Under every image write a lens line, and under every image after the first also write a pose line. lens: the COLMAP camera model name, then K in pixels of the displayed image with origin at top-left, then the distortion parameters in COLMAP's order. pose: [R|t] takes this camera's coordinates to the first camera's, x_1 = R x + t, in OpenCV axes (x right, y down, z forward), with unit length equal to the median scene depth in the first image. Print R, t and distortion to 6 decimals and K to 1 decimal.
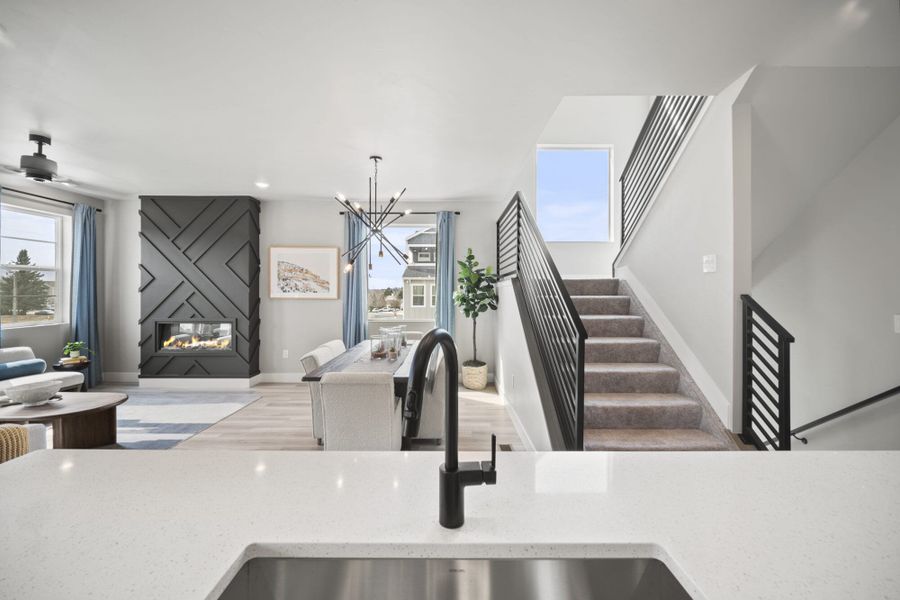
lens RADIAL K [[364.1, 0, 446.7], [0, 364.1, 289.8], [0, 0, 1]] dist [-0.001866, -0.000164]
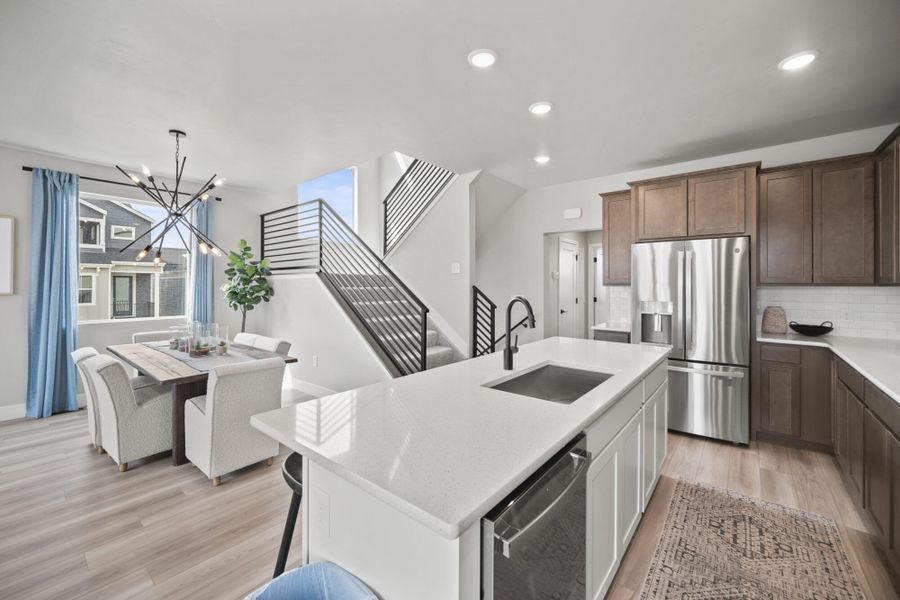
lens RADIAL K [[361.7, 0, 452.6], [0, 361.7, 283.3], [0, 0, 1]] dist [-0.001717, 0.000150]
pose [[0.629803, 0.001840, 0.776753, -0.321716], [-0.005027, 0.999986, 0.001708, -0.000479], [-0.776739, -0.004981, 0.629803, -0.051146]]
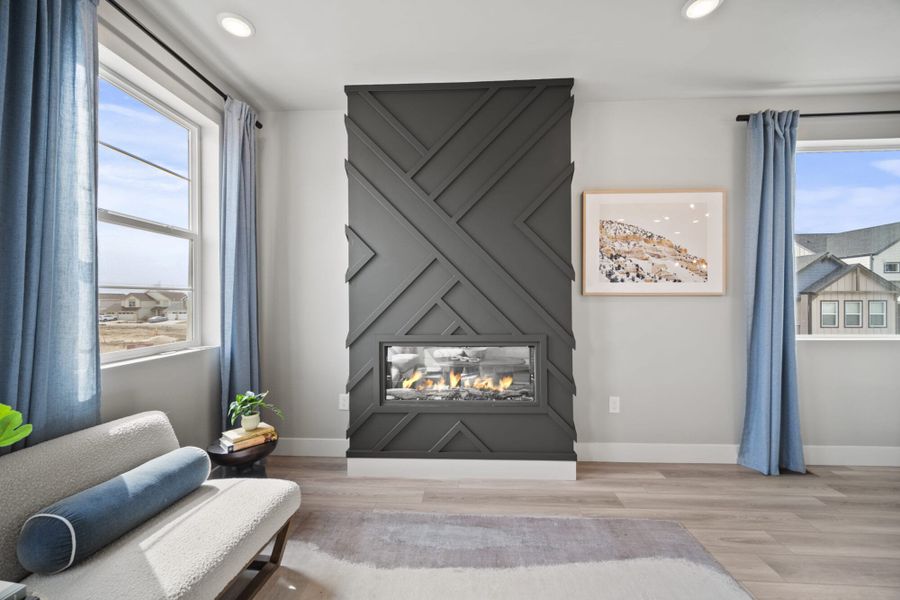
lens RADIAL K [[357.3, 0, 446.2], [0, 357.3, 300.1], [0, 0, 1]] dist [-0.001619, -0.000132]
pose [[0.998893, -0.007277, -0.046471, -0.688554], [0.007454, 0.999966, 0.003644, 0.029217], [0.046443, -0.003986, 0.998913, 0.523732]]
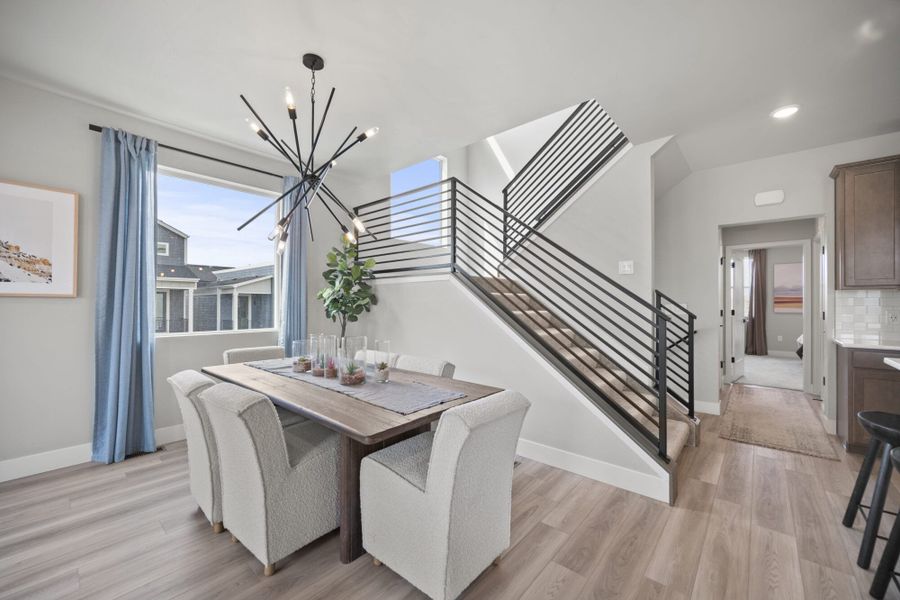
lens RADIAL K [[353.3, 0, 452.8], [0, 353.3, 301.6], [0, 0, 1]] dist [-0.000010, -0.000204]
pose [[0.650888, 0.004362, 0.759161, -0.348153], [-0.006453, 0.999979, -0.000213, 0.030116], [-0.759146, -0.004760, 0.650903, 0.308545]]
